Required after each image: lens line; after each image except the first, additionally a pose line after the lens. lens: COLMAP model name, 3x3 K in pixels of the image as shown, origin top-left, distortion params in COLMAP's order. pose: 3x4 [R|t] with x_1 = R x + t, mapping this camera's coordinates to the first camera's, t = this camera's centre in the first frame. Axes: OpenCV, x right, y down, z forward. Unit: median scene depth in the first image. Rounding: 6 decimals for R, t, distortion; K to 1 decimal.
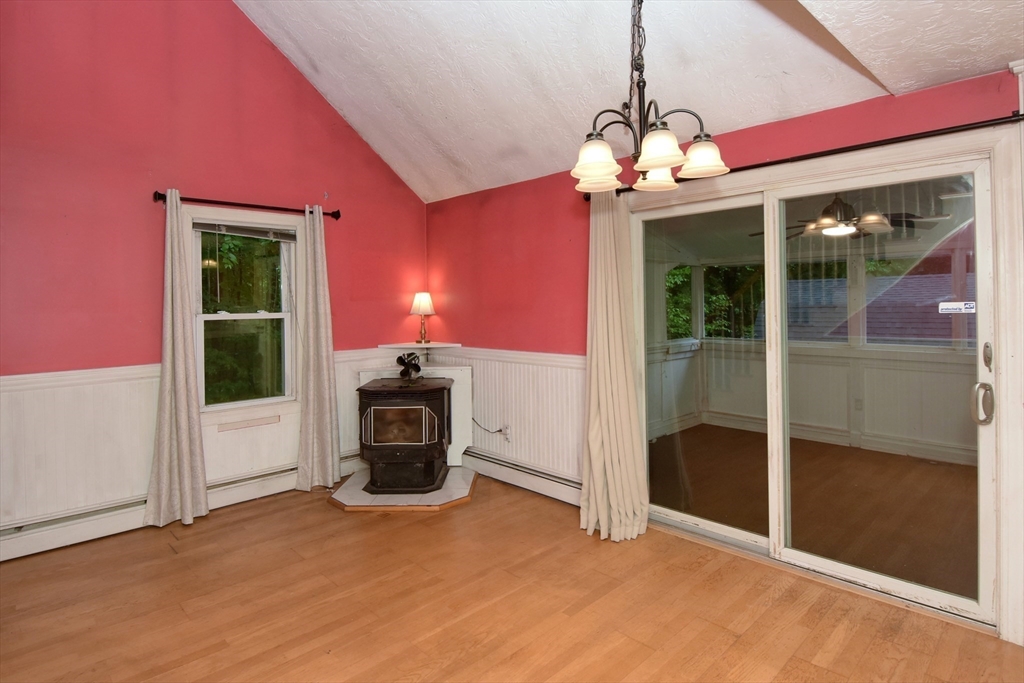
lens RADIAL K [[544.8, 0, 520.7], [0, 544.8, 301.6], [0, 0, 1]] dist [0.013886, -0.028575]
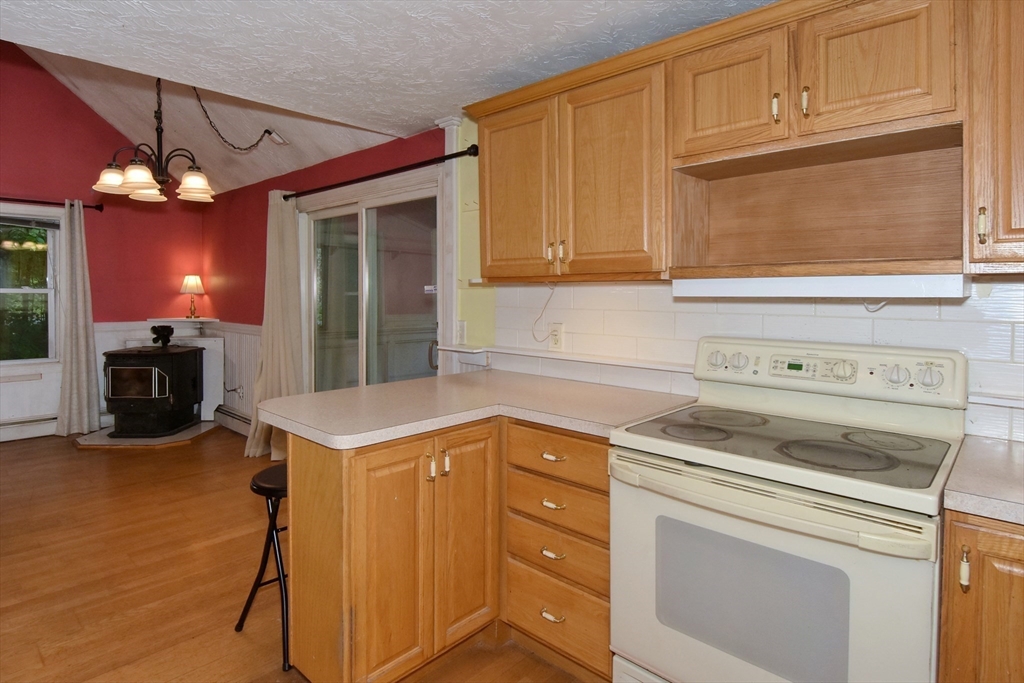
lens RADIAL K [[544.8, 0, 520.7], [0, 544.8, 301.6], [0, 0, 1]] dist [0.013886, -0.028575]
pose [[0.997902, 0.019475, 0.061748, 0.527148], [-0.020474, 0.999669, 0.015599, 0.008690], [-0.061424, -0.016830, 0.997970, -0.249705]]
